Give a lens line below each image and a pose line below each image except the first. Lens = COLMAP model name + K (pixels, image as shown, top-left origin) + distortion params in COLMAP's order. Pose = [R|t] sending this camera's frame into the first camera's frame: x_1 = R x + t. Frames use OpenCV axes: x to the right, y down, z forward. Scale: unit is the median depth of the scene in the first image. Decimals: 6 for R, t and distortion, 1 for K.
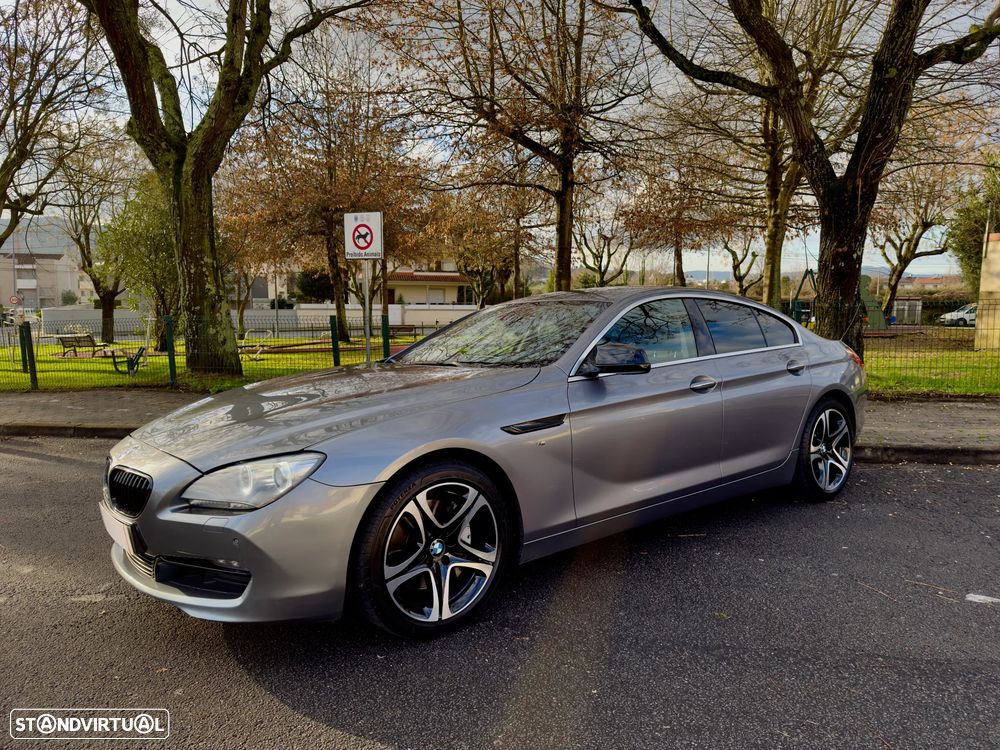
lens RADIAL K [[702.3, 0, 501.3], [0, 702.3, 381.4], [0, 0, 1]] dist [0.030381, -0.040675]
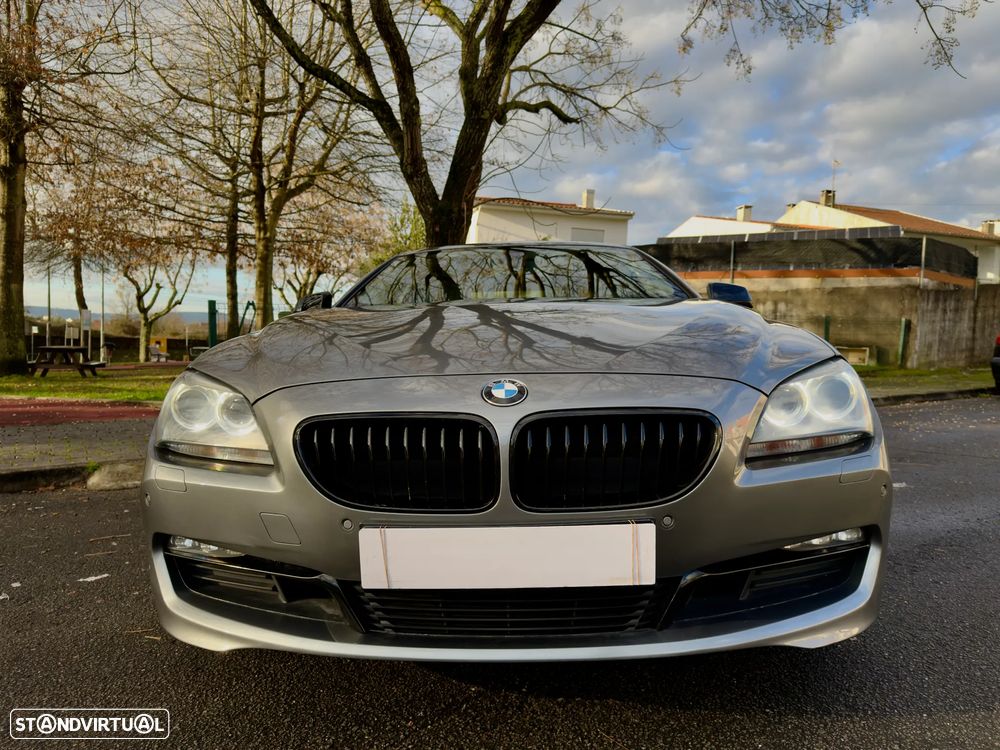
lens RADIAL K [[702.3, 0, 501.0], [0, 702.3, 380.8], [0, 0, 1]] dist [0.030381, -0.040675]
pose [[0.655275, -0.016223, 0.755216, -0.231671], [0.062702, 0.997487, -0.032978, 0.028709], [-0.752783, 0.068963, 0.654646, 0.185366]]
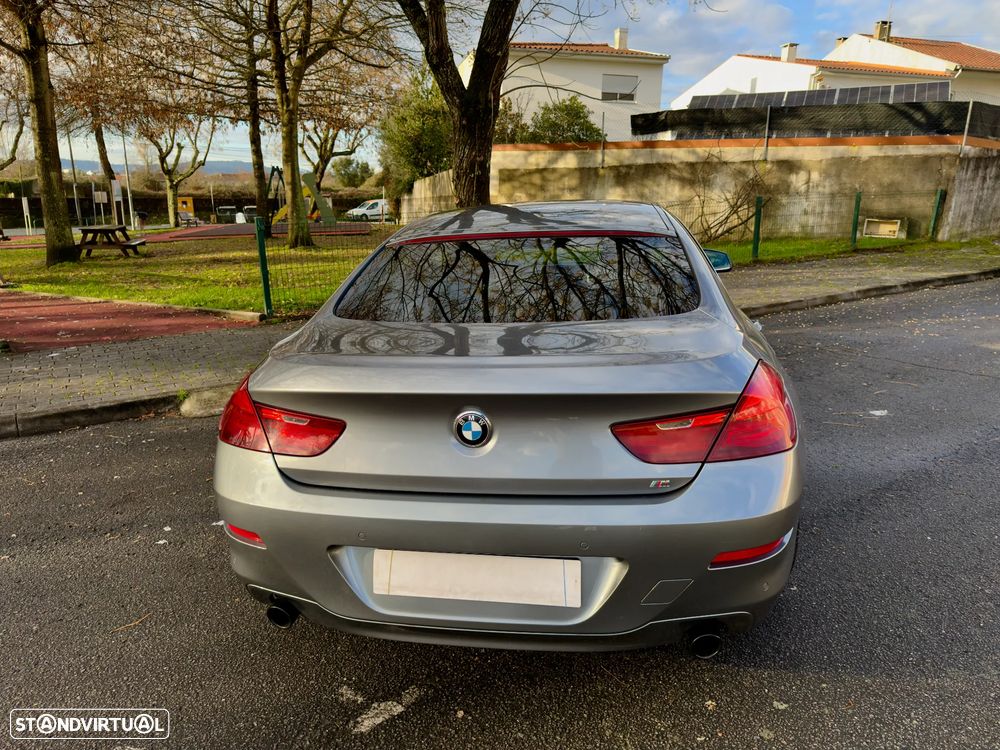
lens RADIAL K [[702.3, 0, 500.2], [0, 702.3, 379.7], [0, 0, 1]] dist [0.030381, -0.040675]
pose [[0.683964, -0.180242, 0.706899, -0.267785], [0.078477, 0.981553, 0.174341, -0.027088], [-0.725283, -0.063768, 0.685491, 0.151100]]
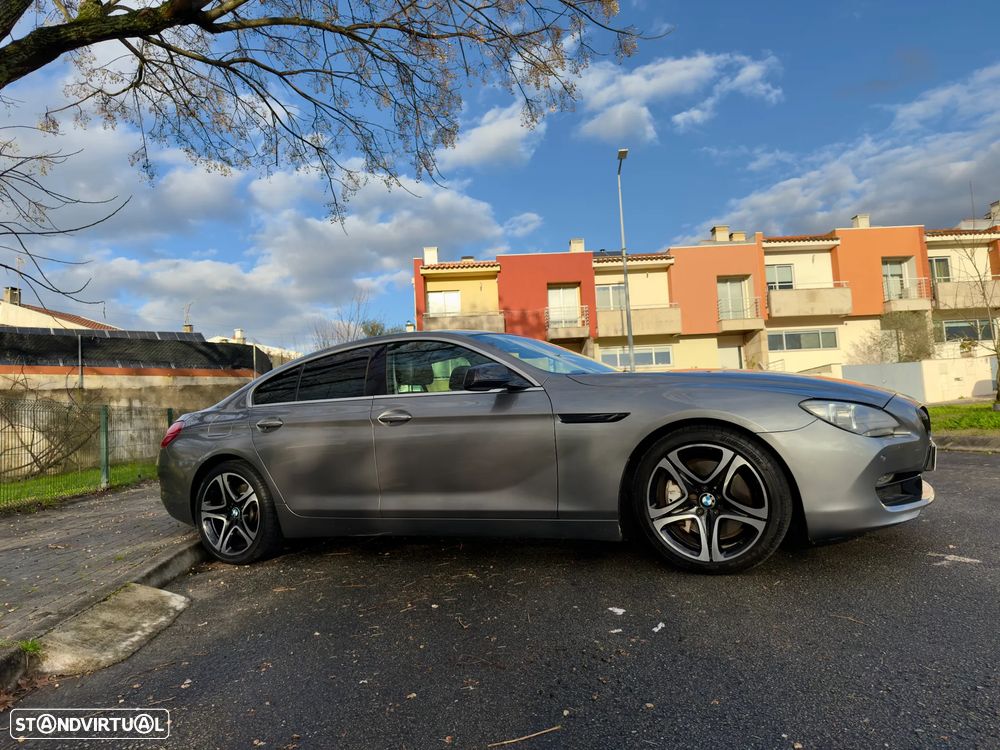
lens RADIAL K [[695.5, 0, 499.4], [0, 695.5, 373.1], [0, 0, 1]] dist [0.023720, -0.011566]
pose [[-0.400542, 0.110900, 0.909542, -0.365019], [0.173133, 0.983927, -0.043726, -0.002543], [-0.899773, 0.139958, -0.413305, 0.579159]]
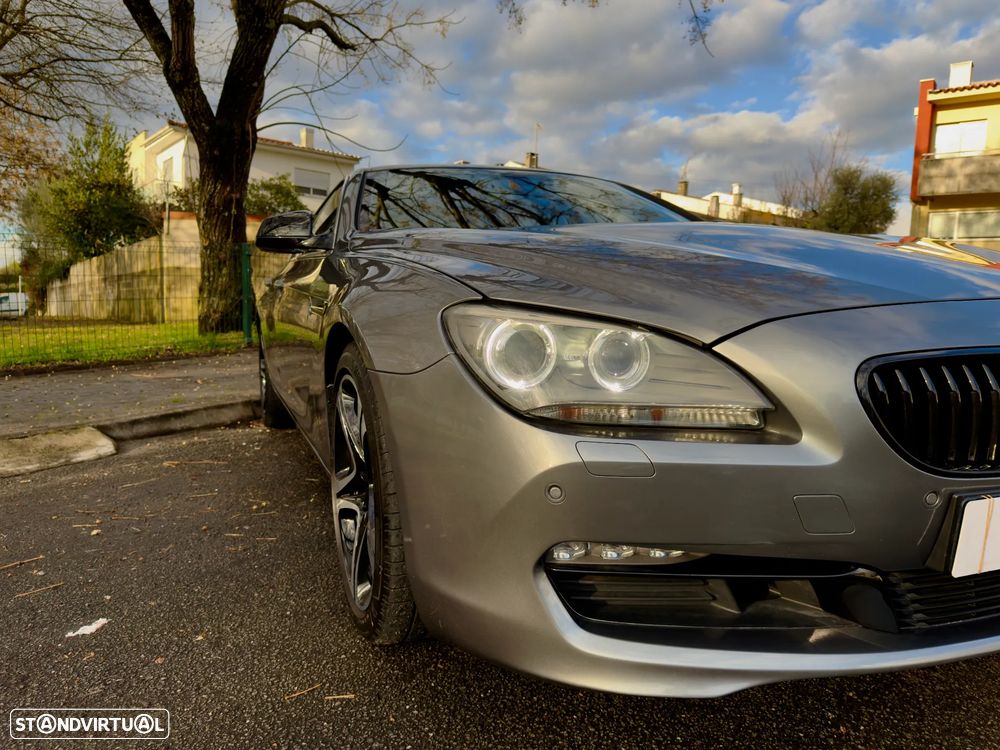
lens RADIAL K [[702.3, 0, 495.9], [0, 702.3, 377.5], [0, 0, 1]] dist [0.030381, -0.040675]
pose [[0.297958, -0.084382, 0.950842, -0.258697], [0.087744, 0.994289, 0.060742, 0.022397], [-0.950538, 0.065332, 0.303660, 0.311609]]
